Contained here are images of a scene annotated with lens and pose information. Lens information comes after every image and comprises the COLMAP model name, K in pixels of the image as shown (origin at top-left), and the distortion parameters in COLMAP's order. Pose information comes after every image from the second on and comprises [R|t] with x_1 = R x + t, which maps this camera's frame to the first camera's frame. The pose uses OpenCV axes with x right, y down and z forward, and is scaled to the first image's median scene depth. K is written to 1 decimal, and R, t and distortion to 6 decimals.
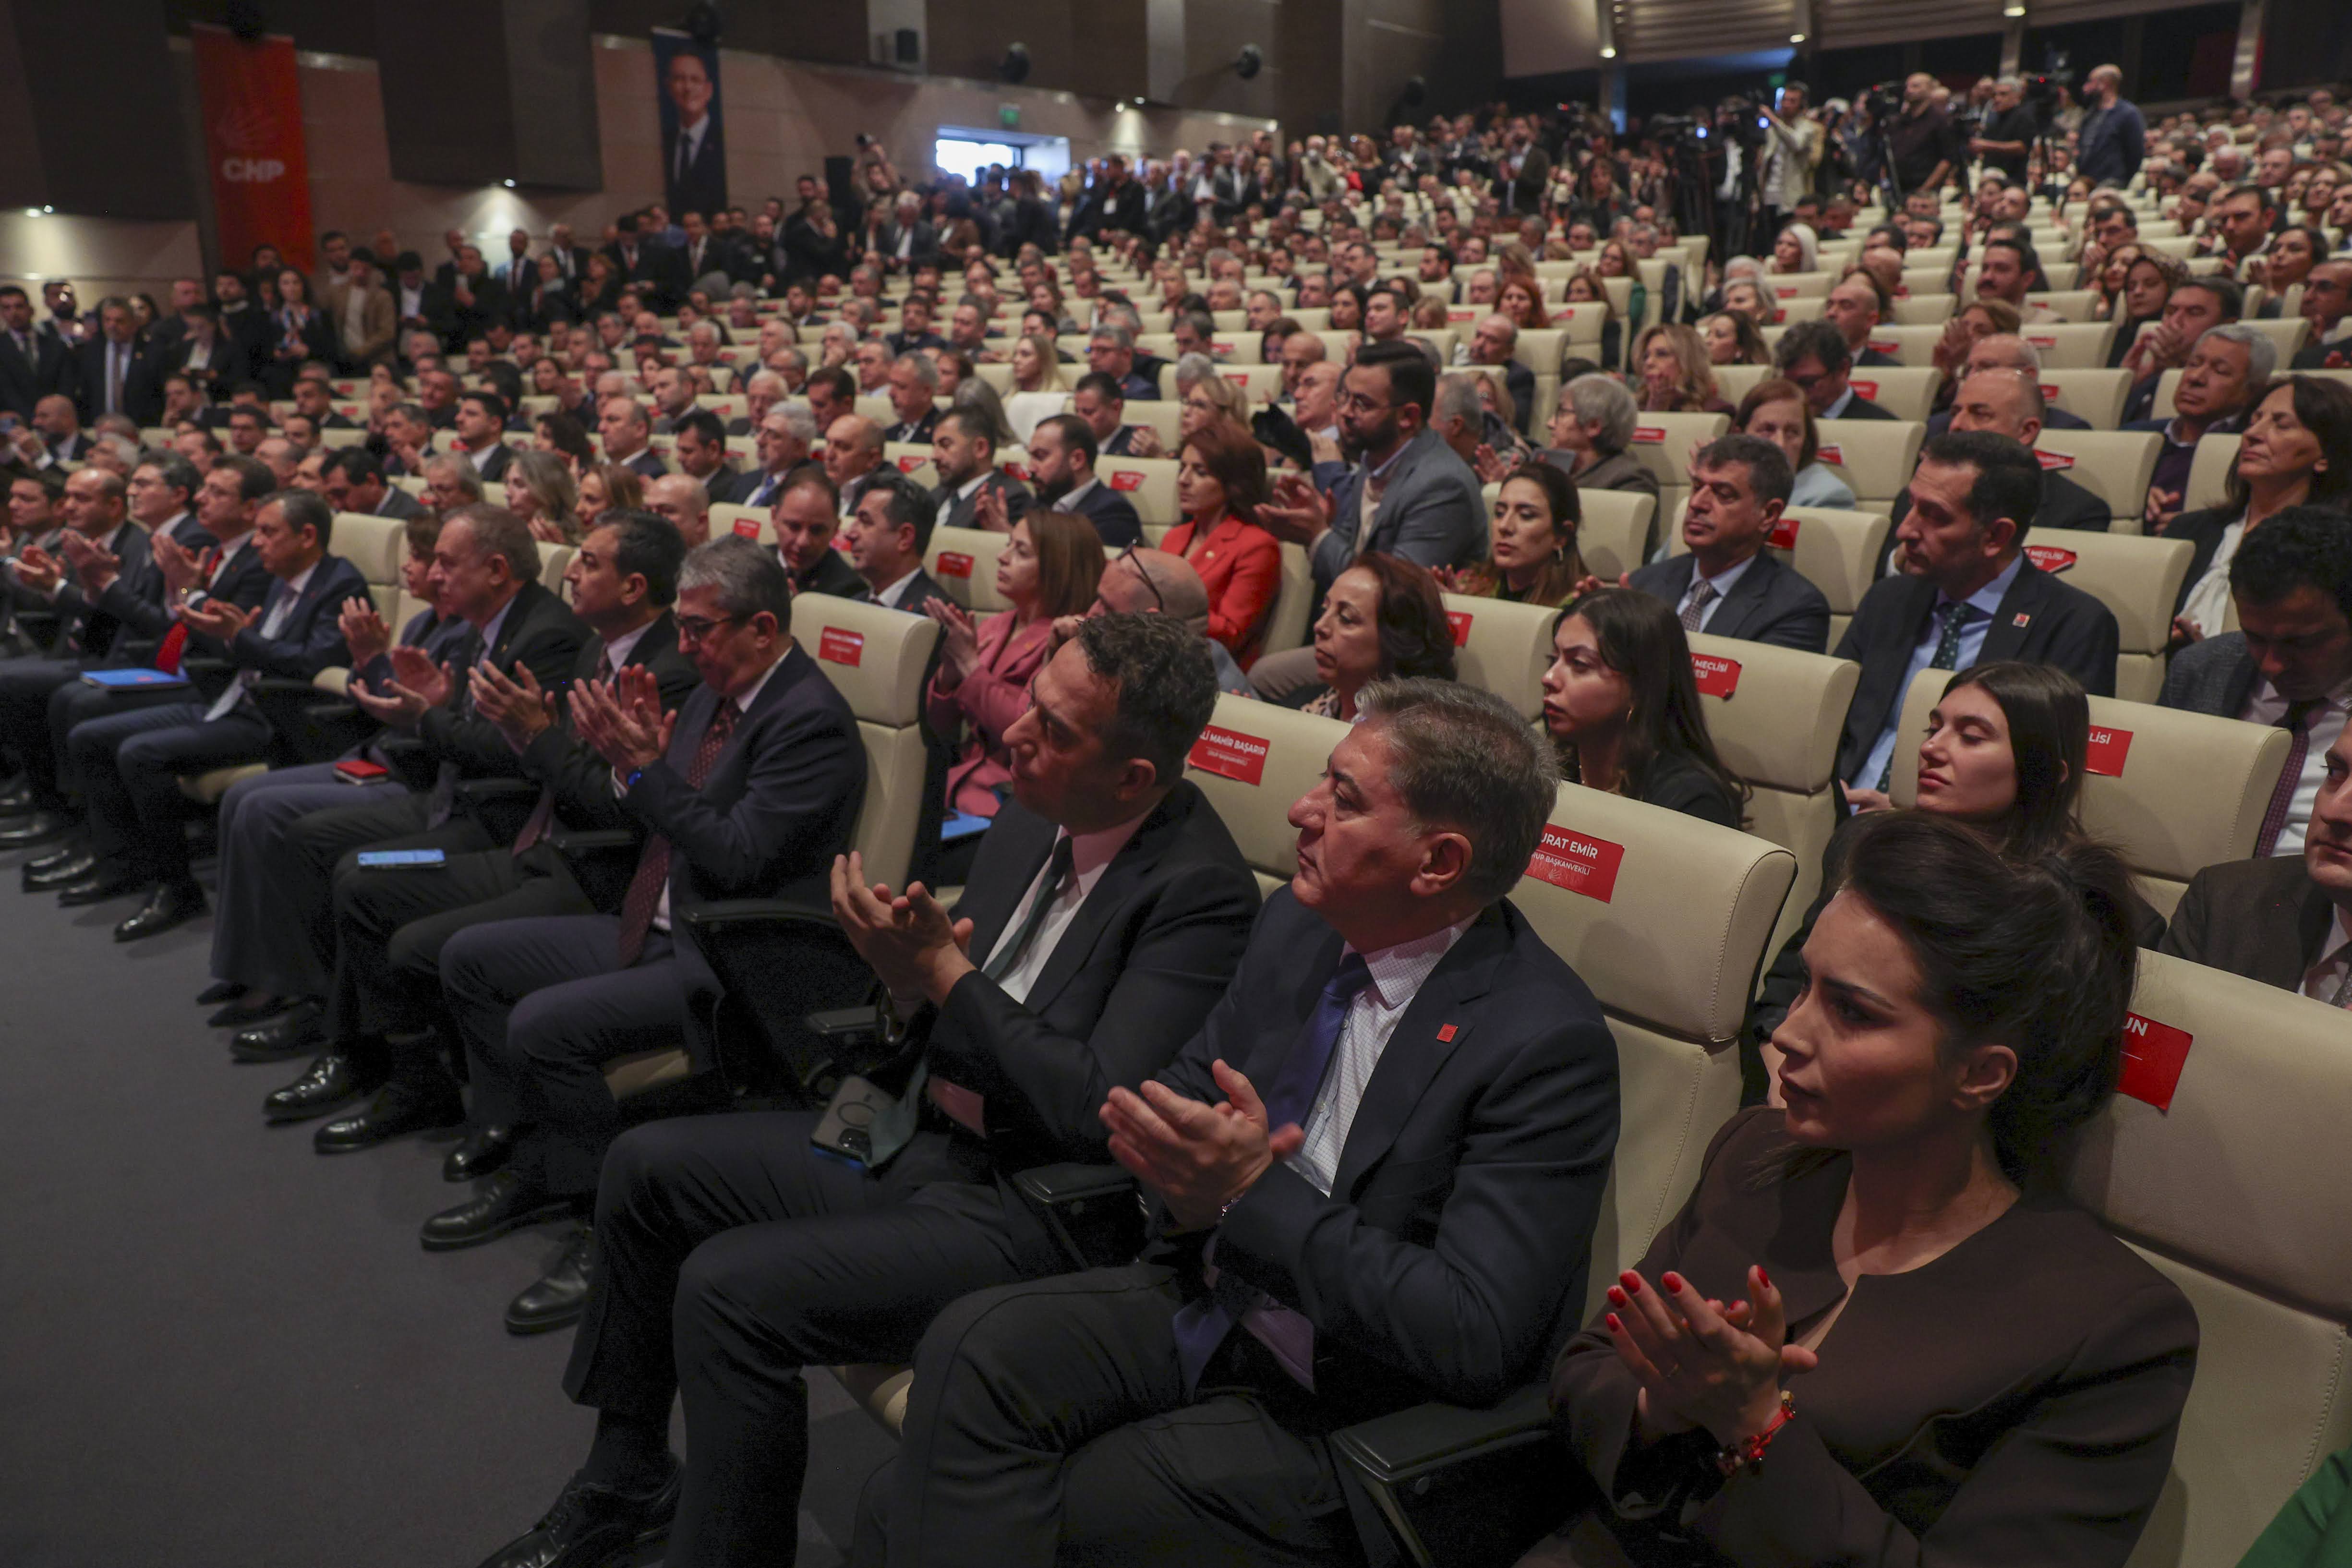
lens RADIAL K [[1777.7, 0, 1172.7], [0, 1777.7, 793.8], [0, 0, 1]] dist [-0.045186, 0.079870]
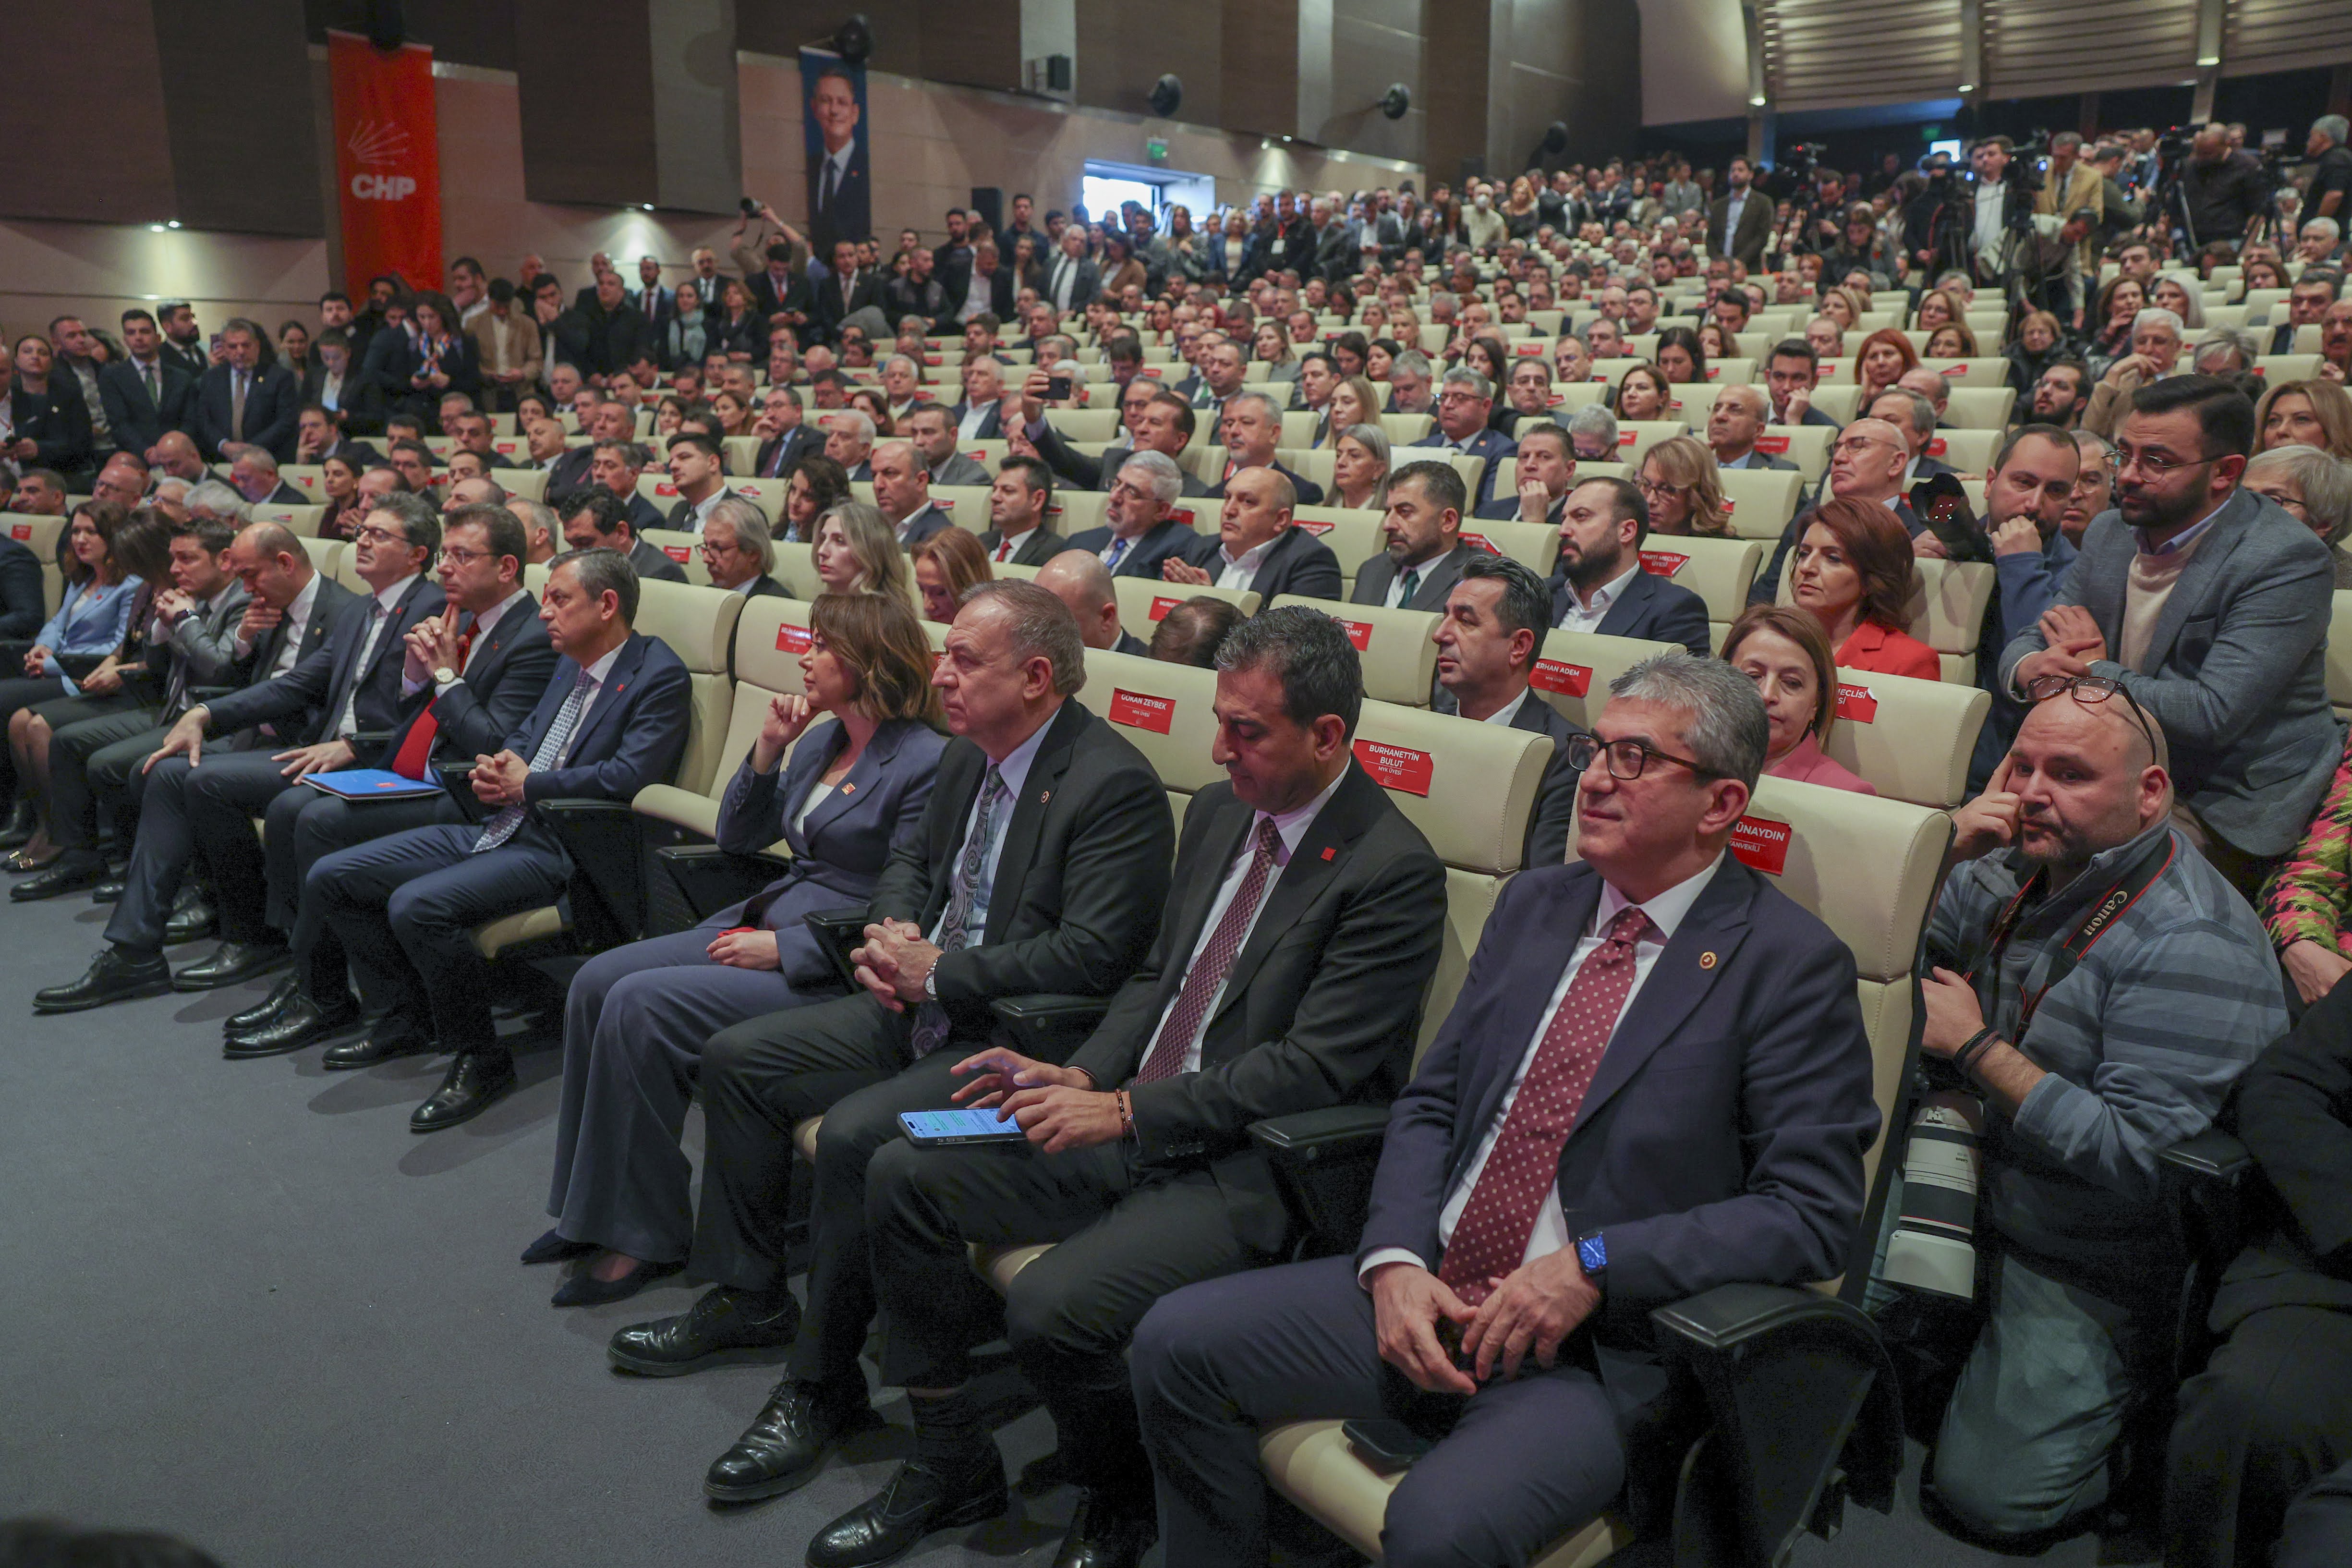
lens RADIAL K [[1777.8, 0, 1154.6], [0, 1777.8, 762.5], [0, 0, 1]] dist [-0.045186, 0.079870]
pose [[0.999786, 0.019532, -0.006796, -0.136823], [-0.019819, 0.998787, -0.045079, -0.026987], [0.005908, 0.045204, 0.998960, 0.127253]]
